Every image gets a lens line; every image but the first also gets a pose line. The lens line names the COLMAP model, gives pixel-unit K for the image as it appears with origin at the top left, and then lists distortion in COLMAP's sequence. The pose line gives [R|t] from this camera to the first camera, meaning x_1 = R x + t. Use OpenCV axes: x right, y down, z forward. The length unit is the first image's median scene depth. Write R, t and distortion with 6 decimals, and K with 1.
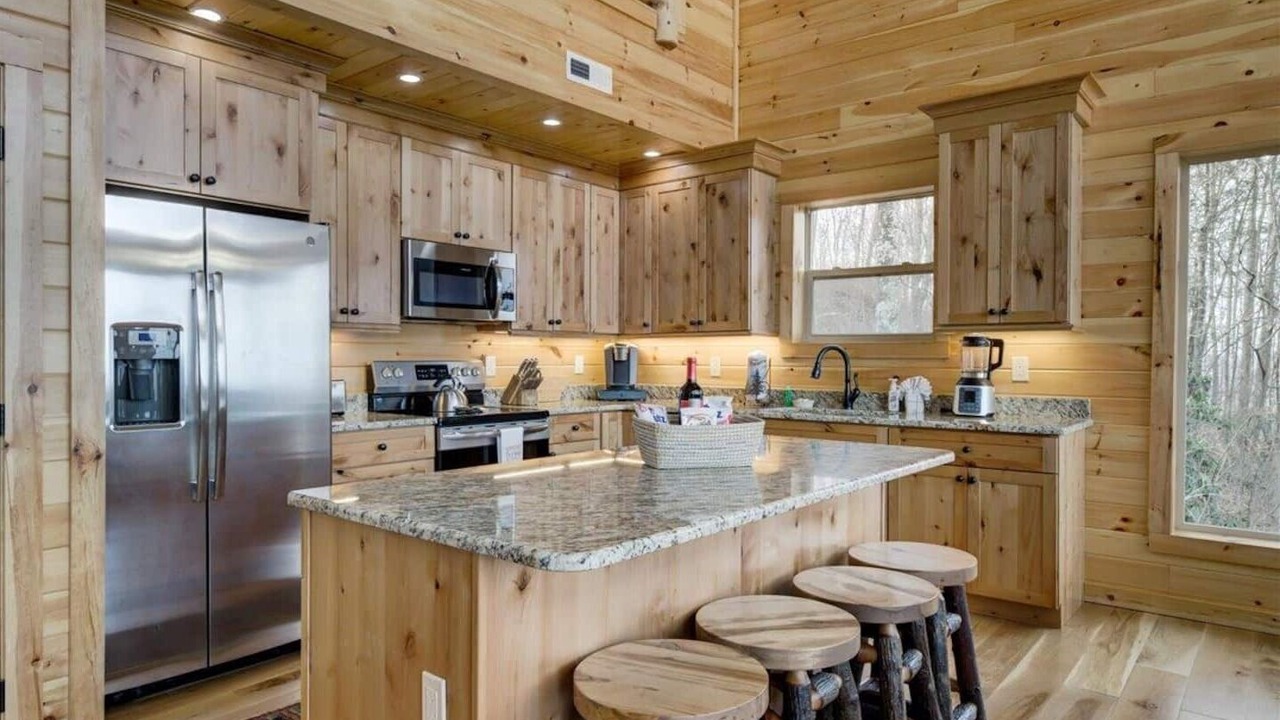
lens RADIAL K [[796.4, 0, 638.3], [0, 796.4, 361.6], [0, 0, 1]] dist [0.009662, 0.002593]
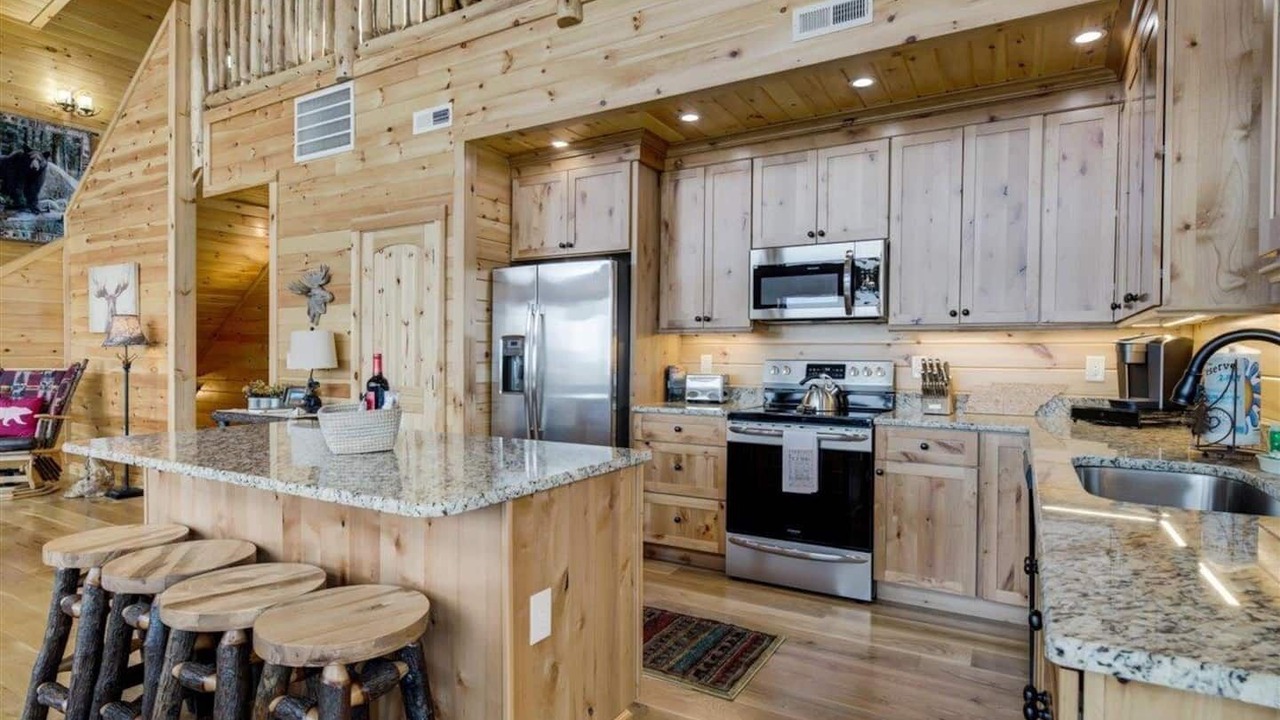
lens RADIAL K [[662.8, 0, 638.2], [0, 662.8, 363.5], [0, 0, 1]] dist [-0.000459, 0.002480]
pose [[0.156334, 0.010604, -0.987647, 0.537363], [-0.011482, 0.999894, 0.008918, -0.001785], [0.987638, 0.009946, 0.156439, 0.626095]]
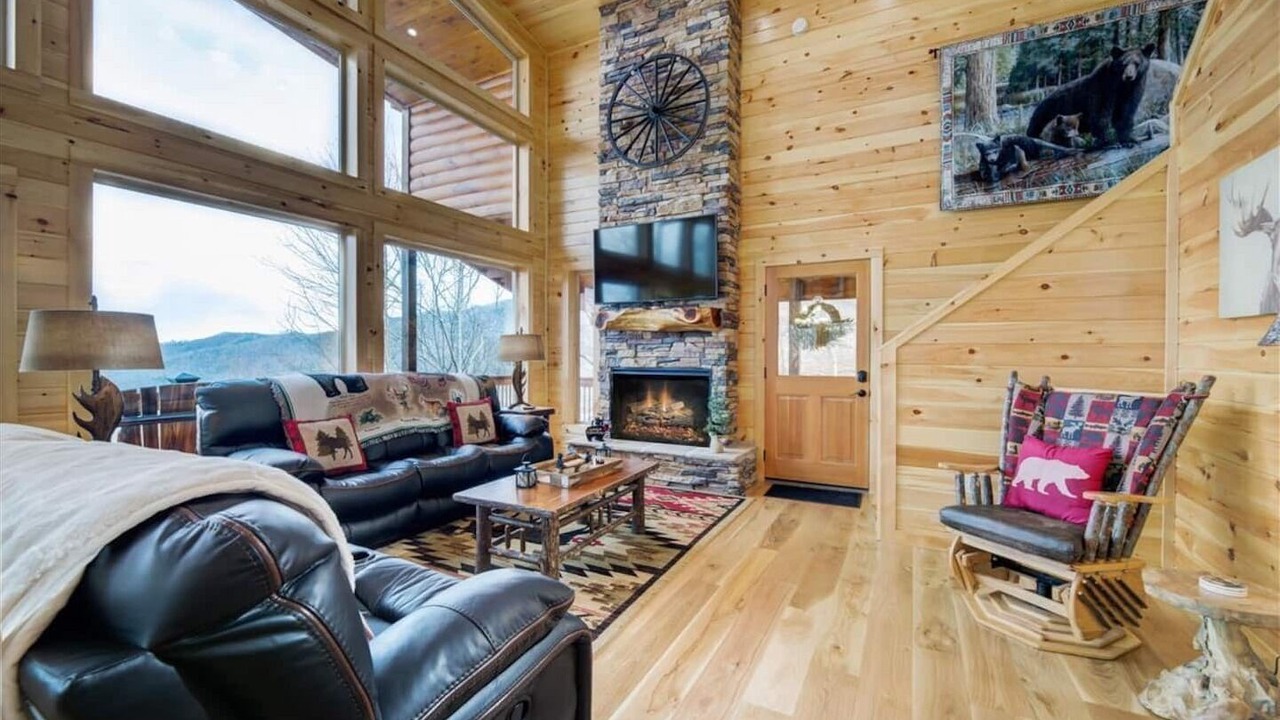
lens RADIAL K [[516.9, 0, 637.6], [0, 516.9, 361.3], [0, 0, 1]] dist [-0.002861, -0.001717]
pose [[-0.981683, -0.007530, -0.190374, -0.340060], [-0.011167, 0.999775, 0.018037, -0.002136], [0.190196, 0.019833, -0.981546, 0.105765]]
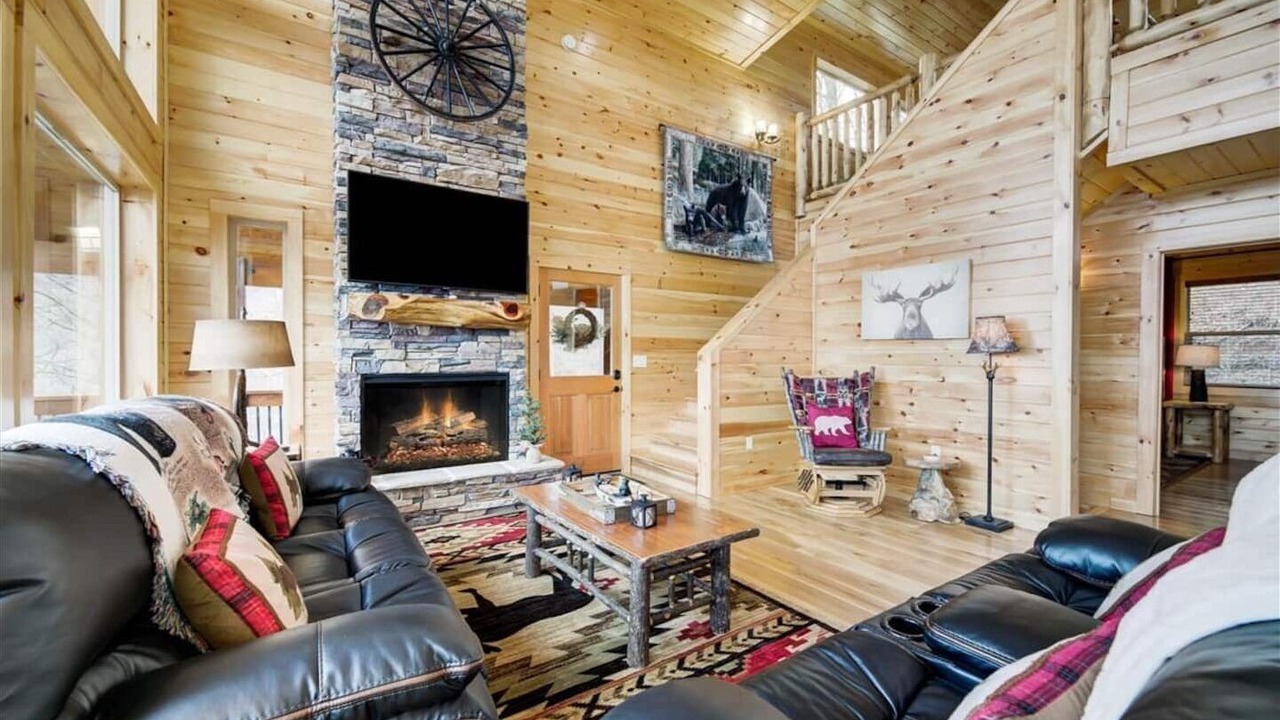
lens RADIAL K [[516.9, 0, 639.1], [0, 516.9, 361.9], [0, 0, 1]] dist [-0.002861, -0.001717]
pose [[-0.291514, 0.000425, -0.956566, 0.138182], [-0.011466, 0.999927, 0.003938, 0.005619], [0.956498, 0.012116, -0.291488, -0.391377]]
